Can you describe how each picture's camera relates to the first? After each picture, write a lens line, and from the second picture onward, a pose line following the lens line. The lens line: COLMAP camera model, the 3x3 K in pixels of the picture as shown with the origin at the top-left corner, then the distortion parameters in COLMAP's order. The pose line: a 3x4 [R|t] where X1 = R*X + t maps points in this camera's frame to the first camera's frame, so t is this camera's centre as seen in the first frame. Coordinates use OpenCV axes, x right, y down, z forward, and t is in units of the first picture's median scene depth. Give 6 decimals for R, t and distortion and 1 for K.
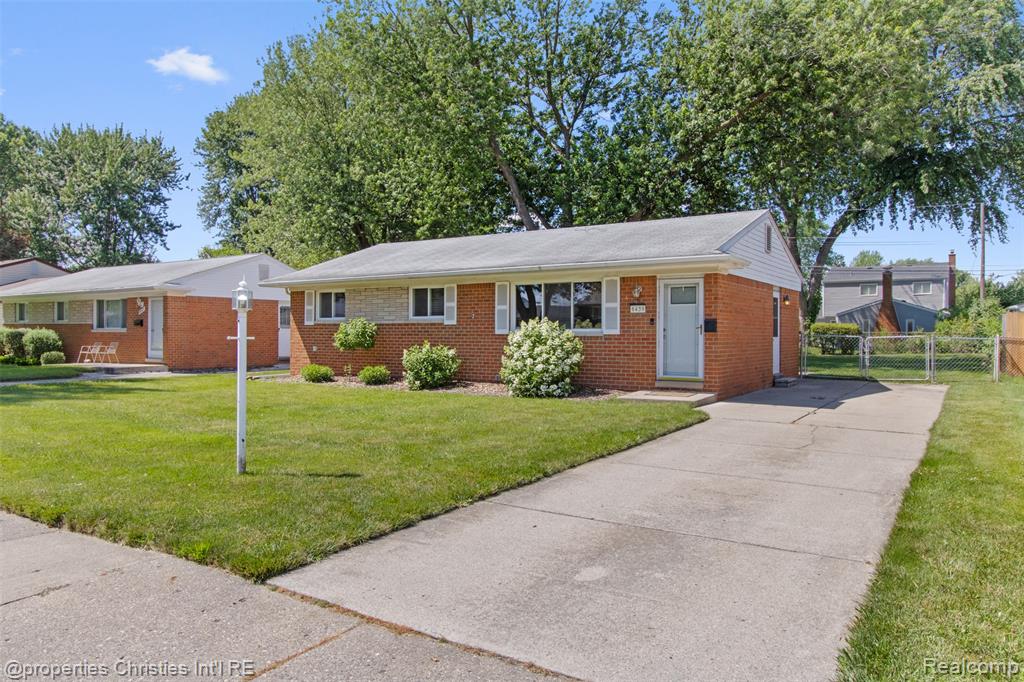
lens RADIAL K [[706.1, 0, 510.0], [0, 706.1, 337.4], [0, 0, 1]] dist [0.009046, -0.010324]
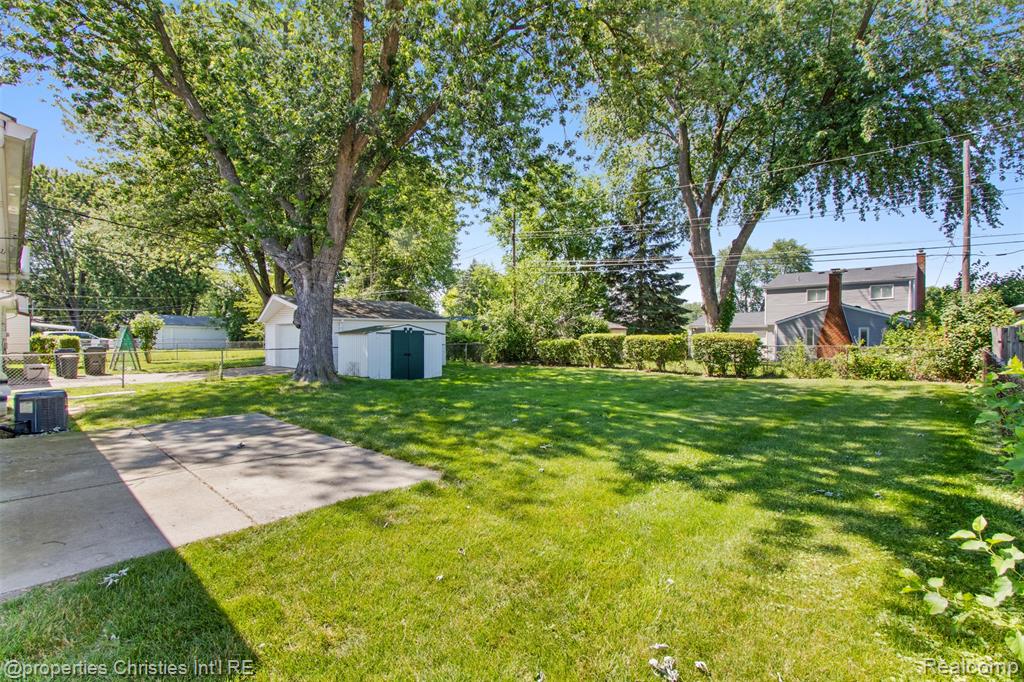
lens RADIAL K [[466.0, 0, 510.1], [0, 466.0, 339.3], [0, 0, 1]] dist [0.003604, -0.000713]
pose [[0.984174, 0.000427, -0.177203, 0.258803], [-0.001766, 0.999971, -0.007401, -0.007583], [0.177195, 0.007597, 0.984147, 0.392137]]
